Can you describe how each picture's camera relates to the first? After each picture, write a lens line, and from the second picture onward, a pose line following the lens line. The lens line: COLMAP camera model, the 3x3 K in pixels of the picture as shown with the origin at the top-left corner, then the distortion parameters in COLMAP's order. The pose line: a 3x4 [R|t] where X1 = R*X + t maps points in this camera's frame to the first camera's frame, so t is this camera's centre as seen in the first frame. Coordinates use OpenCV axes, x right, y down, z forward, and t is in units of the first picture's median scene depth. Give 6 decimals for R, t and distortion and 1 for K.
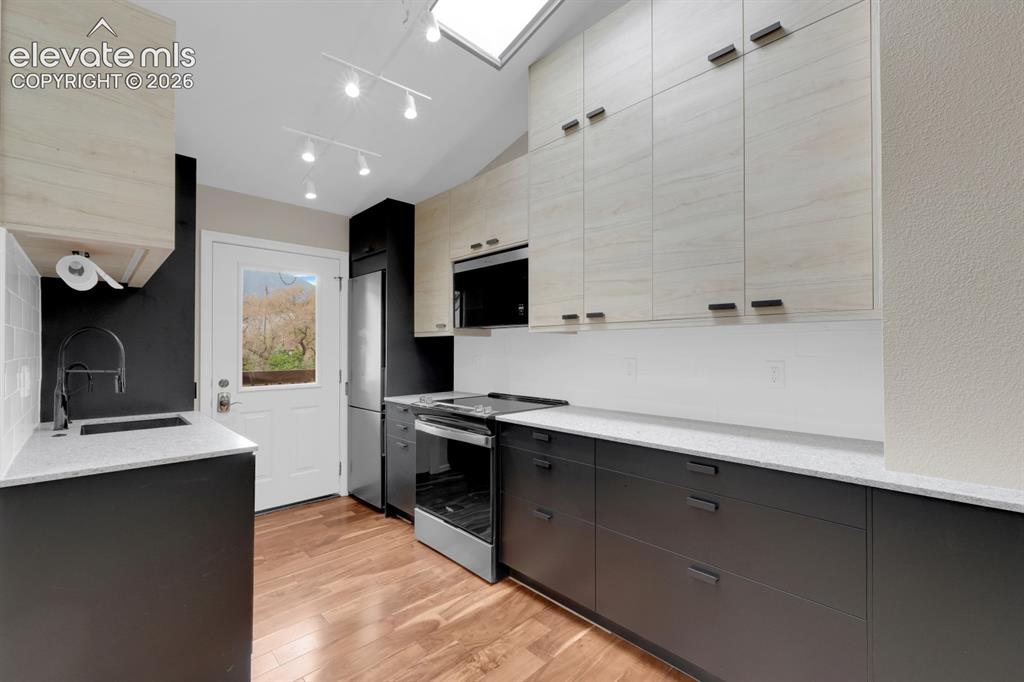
lens RADIAL K [[428.4, 0, 512.5], [0, 428.4, 344.4], [0, 0, 1]] dist [-0.000711, -0.000080]
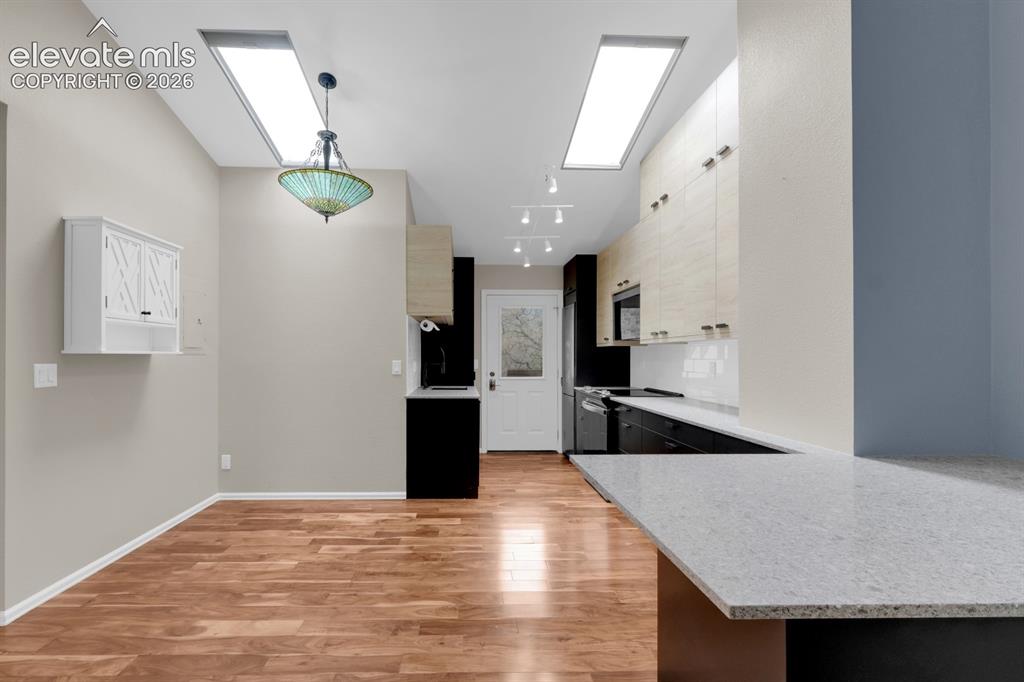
lens RADIAL K [[450.2, 0, 480.9], [0, 450.2, 356.1], [0, 0, 1]] dist [0.000592, 0.000158]
pose [[0.742046, 0.003638, -0.670340, 0.545430], [0.003915, 0.999945, 0.009760, -0.002237], [0.670338, -0.009867, 0.741990, -0.419932]]
